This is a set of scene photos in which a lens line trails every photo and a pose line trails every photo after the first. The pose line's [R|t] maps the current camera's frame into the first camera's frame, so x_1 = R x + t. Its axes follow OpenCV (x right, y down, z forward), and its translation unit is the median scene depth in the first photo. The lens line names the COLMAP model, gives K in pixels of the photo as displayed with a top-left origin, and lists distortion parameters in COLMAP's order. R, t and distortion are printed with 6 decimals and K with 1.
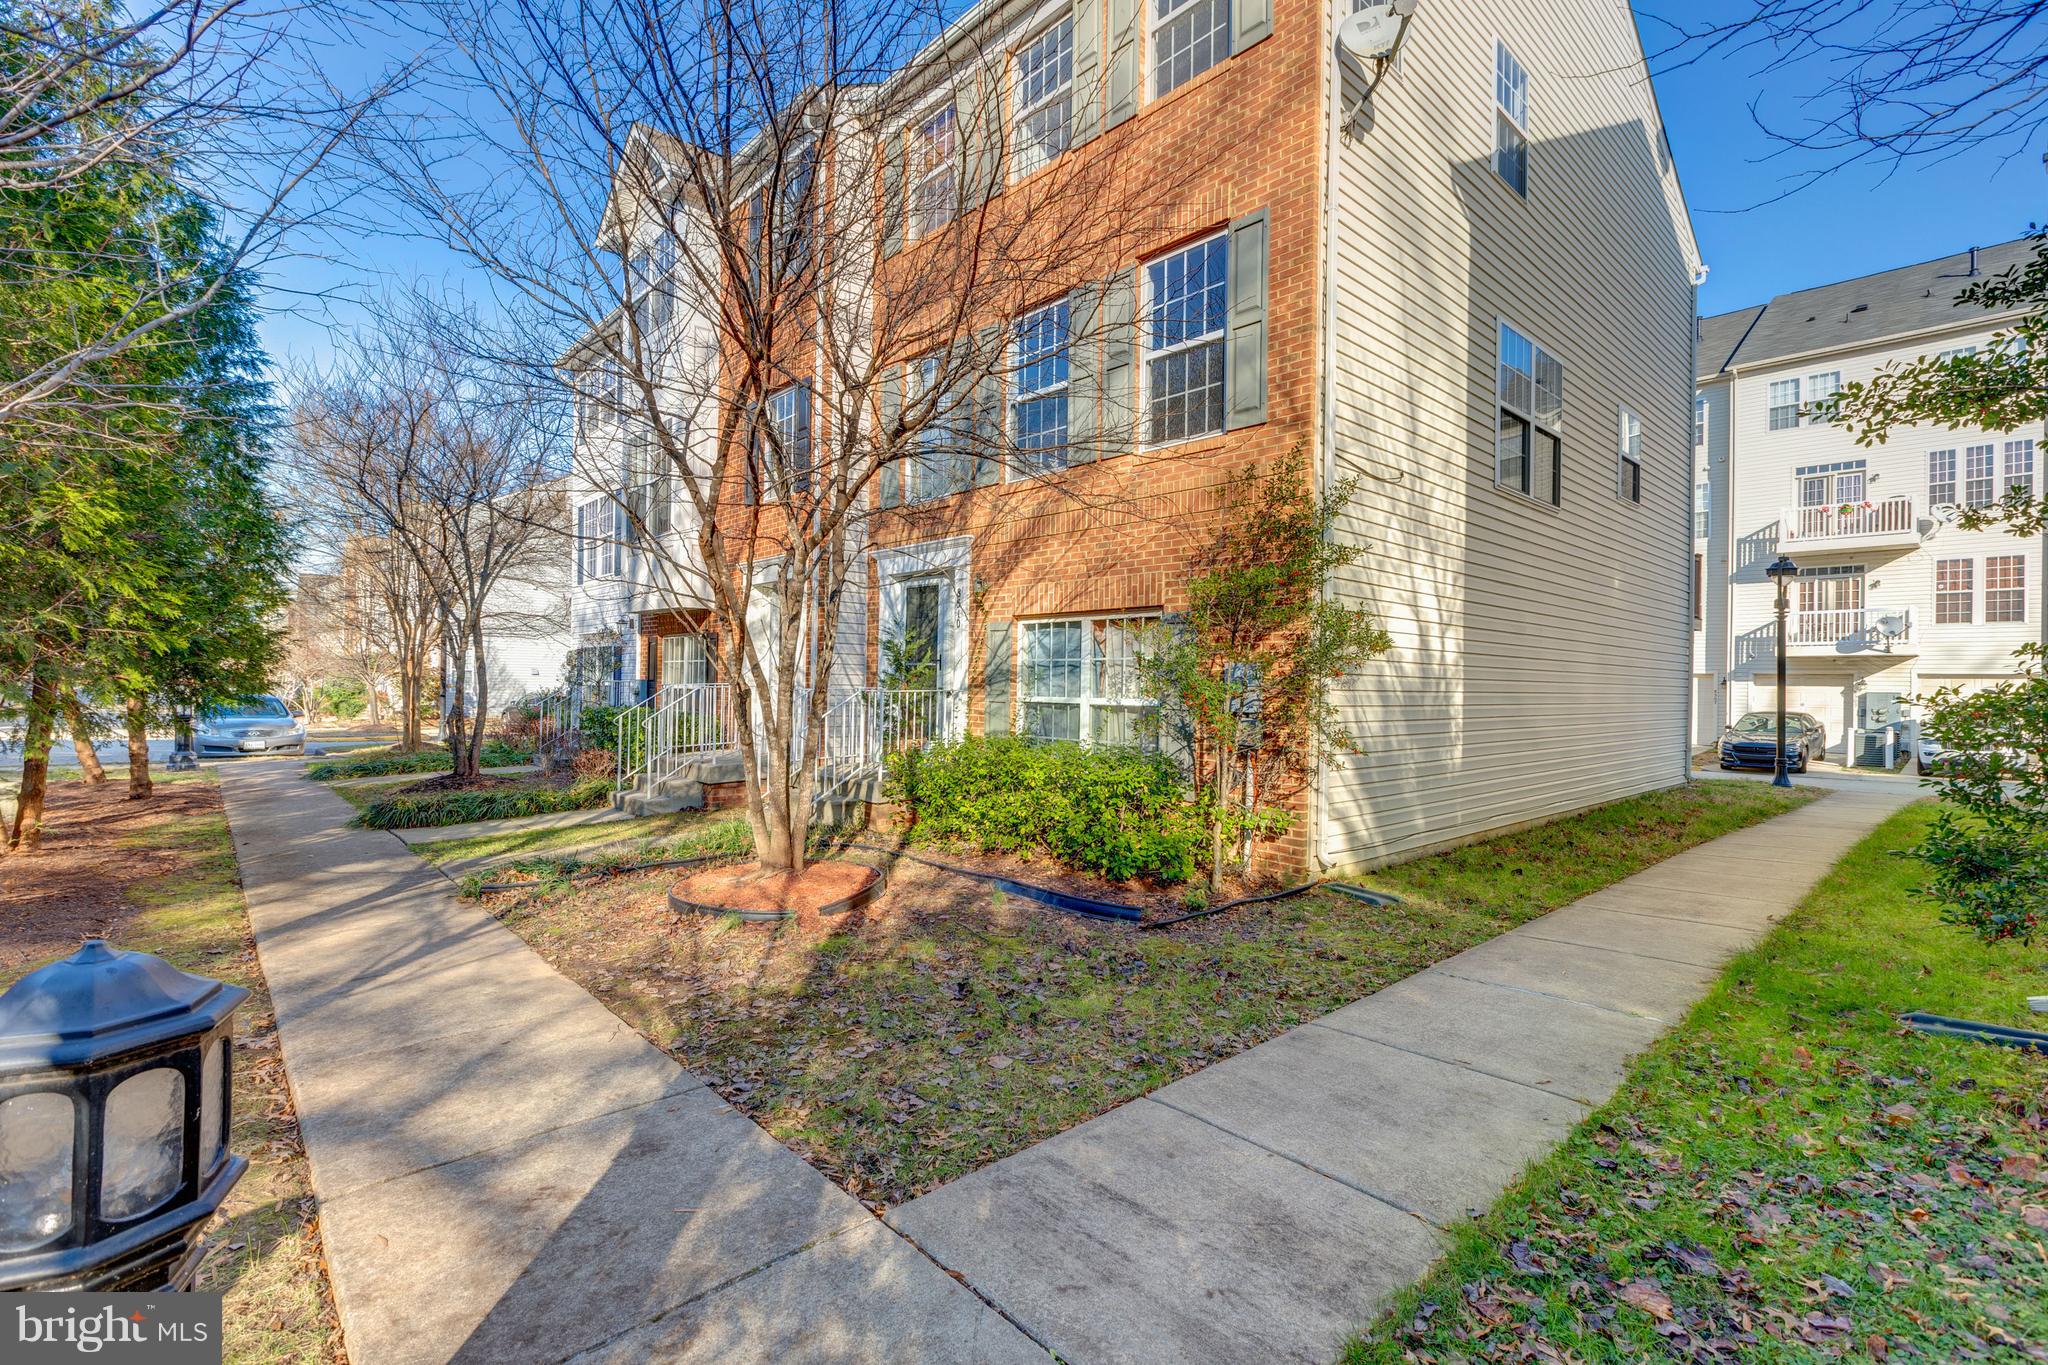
lens RADIAL K [[920.8, 0, 1013.9], [0, 920.8, 676.6], [0, 0, 1]] dist [0.002467, 0.000087]
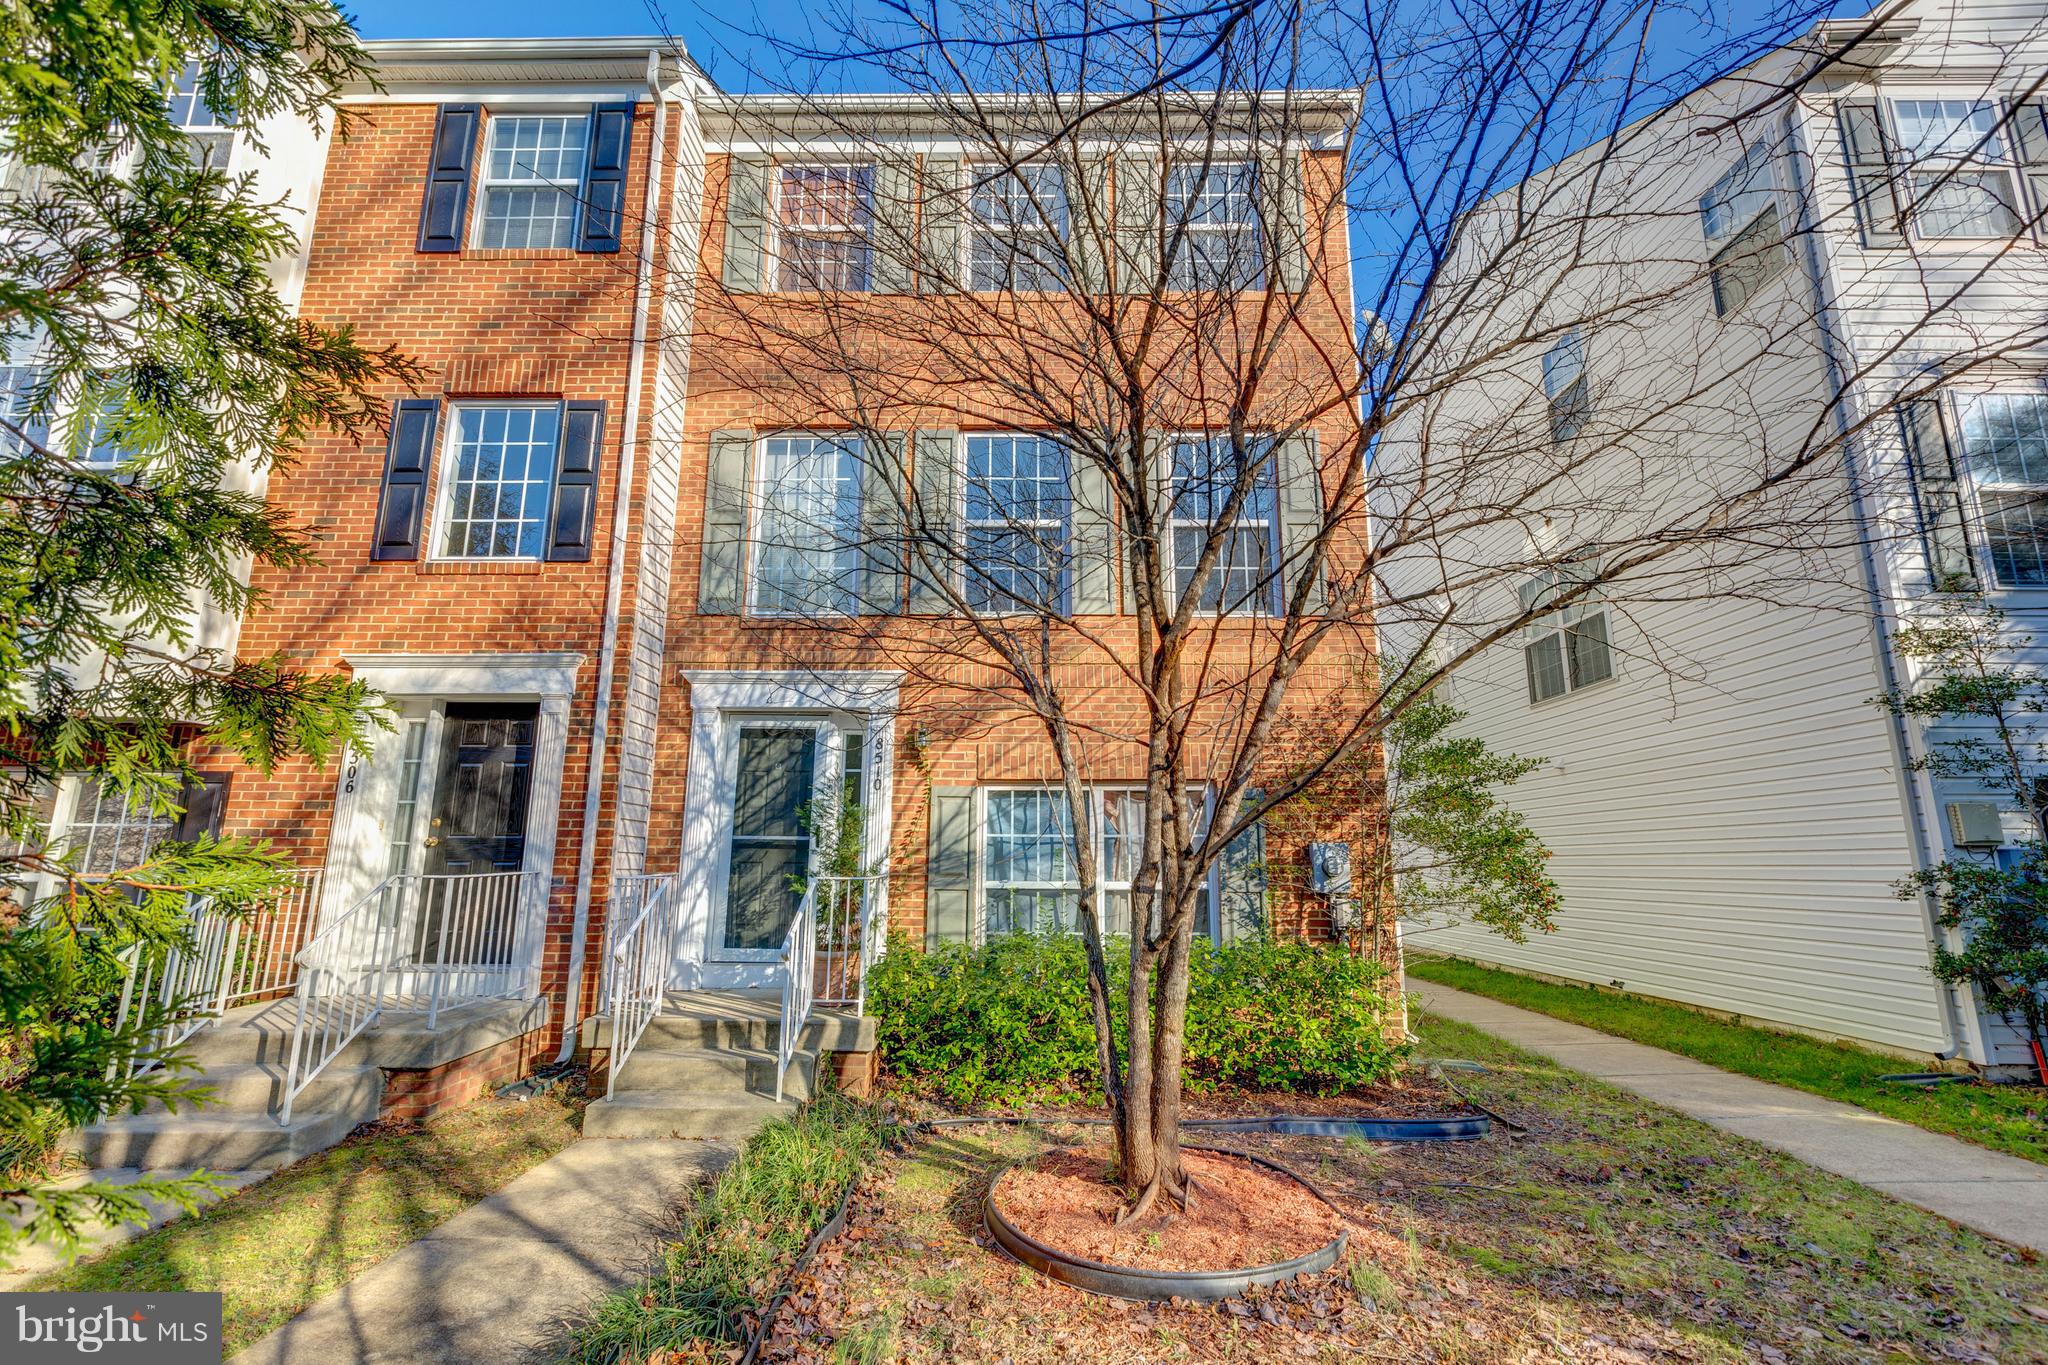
lens RADIAL K [[914.0, 0, 1024.0], [0, 914.0, 682.5], [0, 0, 1]] dist [0.021221, 0.000144]
pose [[0.672956, 0.136239, 0.727027, -0.608504], [0.003202, 0.982346, -0.187048, -0.000521], [-0.739675, 0.128203, 0.660639, 0.466027]]
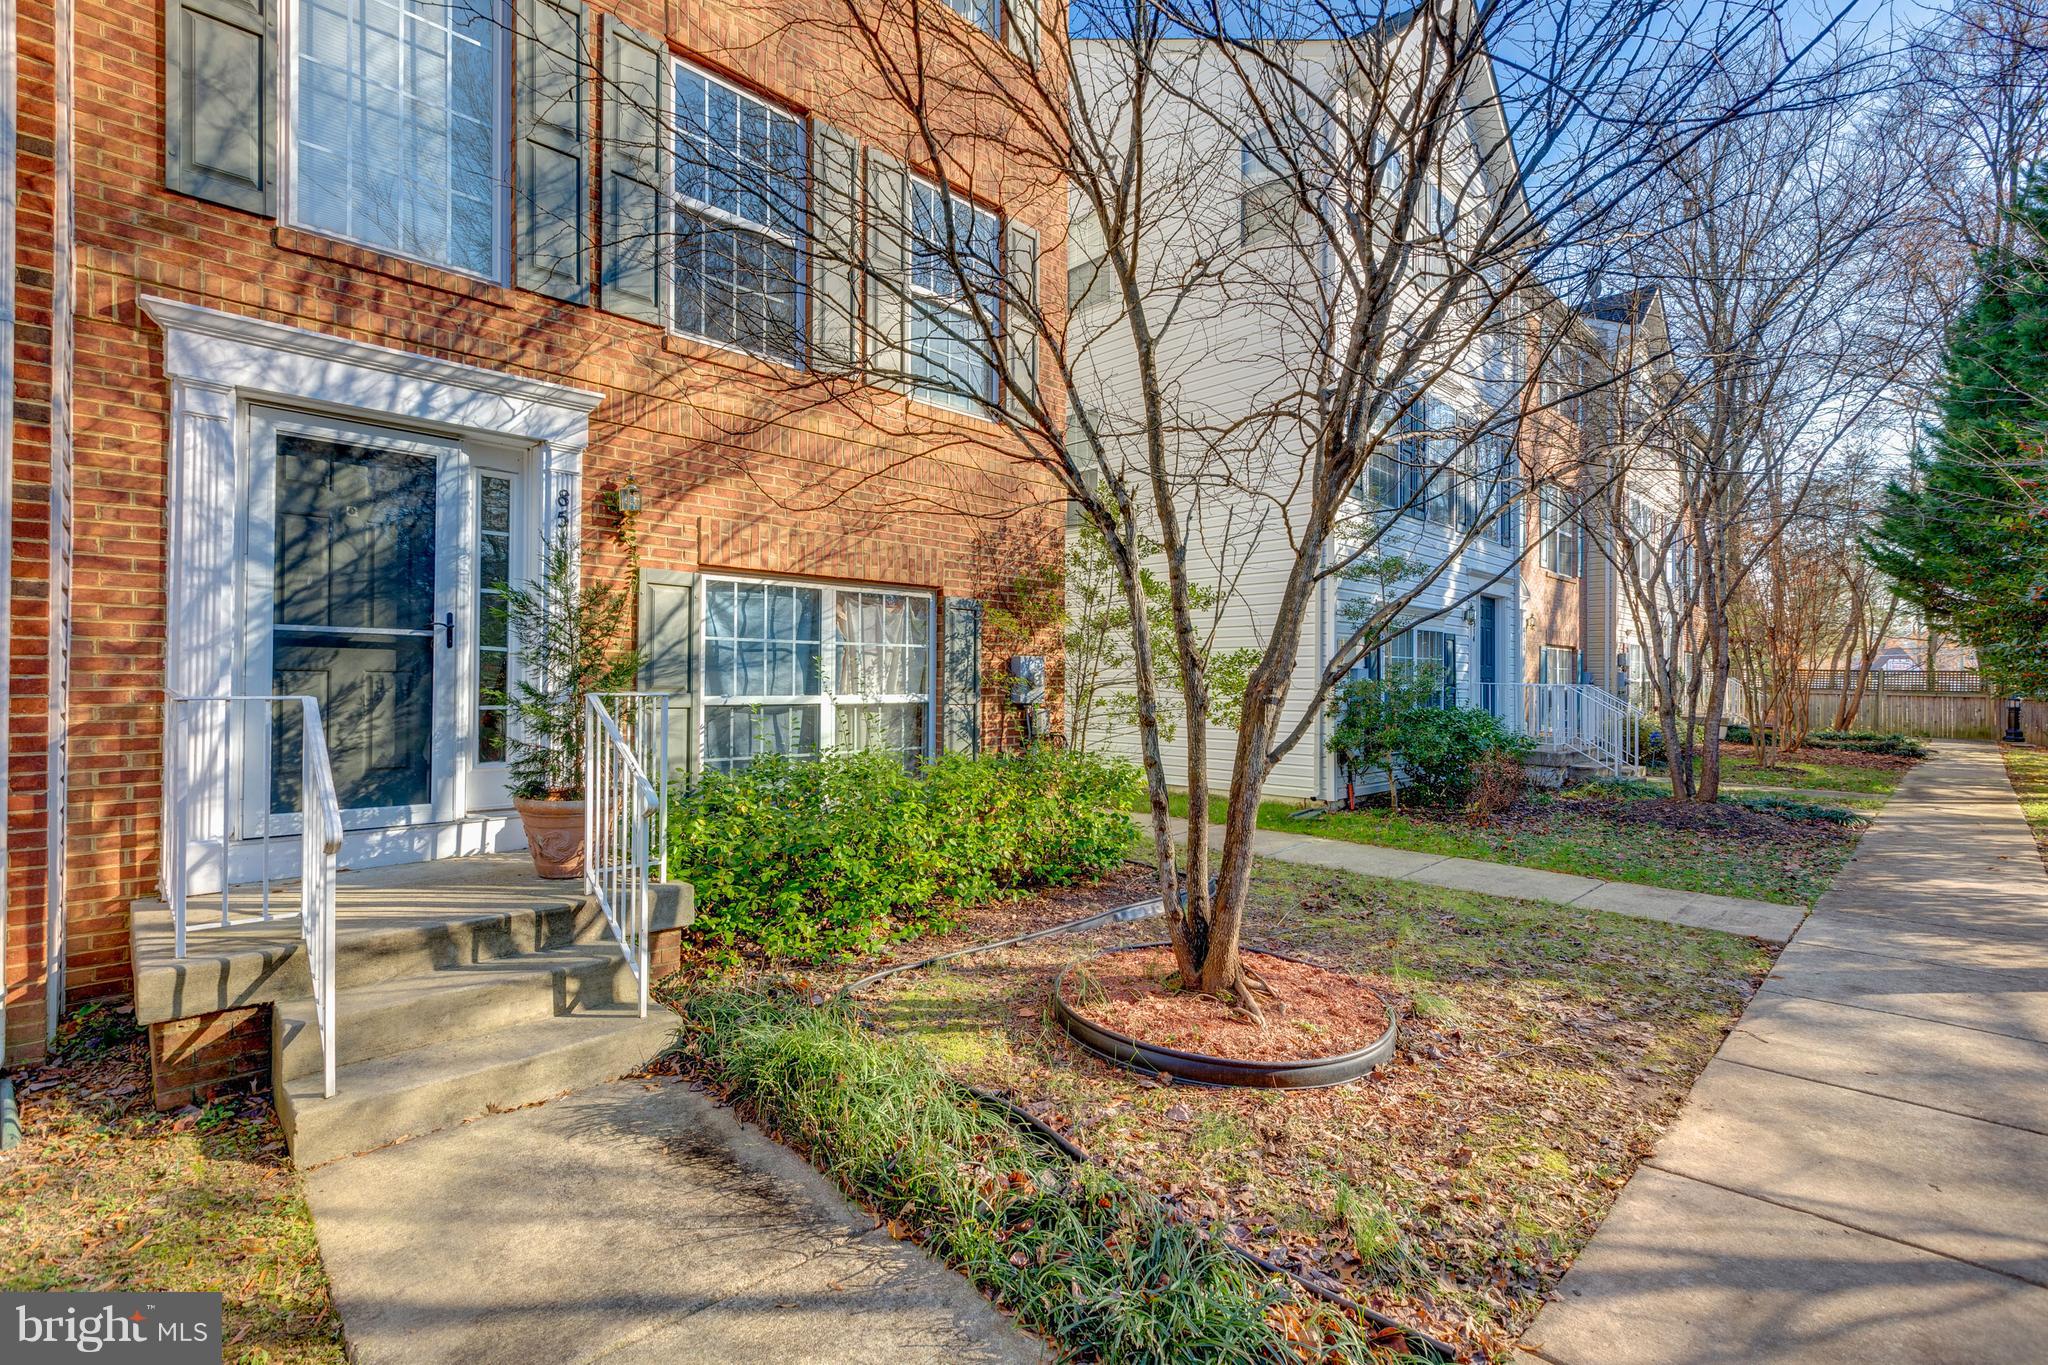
lens RADIAL K [[920.8, 0, 1013.9], [0, 920.8, 676.6], [0, 0, 1]] dist [0.002467, 0.000087]
pose [[-0.043976, -0.008906, 0.998993, -0.662354], [-0.010185, 0.999912, 0.008465, -0.000290], [-0.998981, -0.009802, -0.044063, 0.884286]]
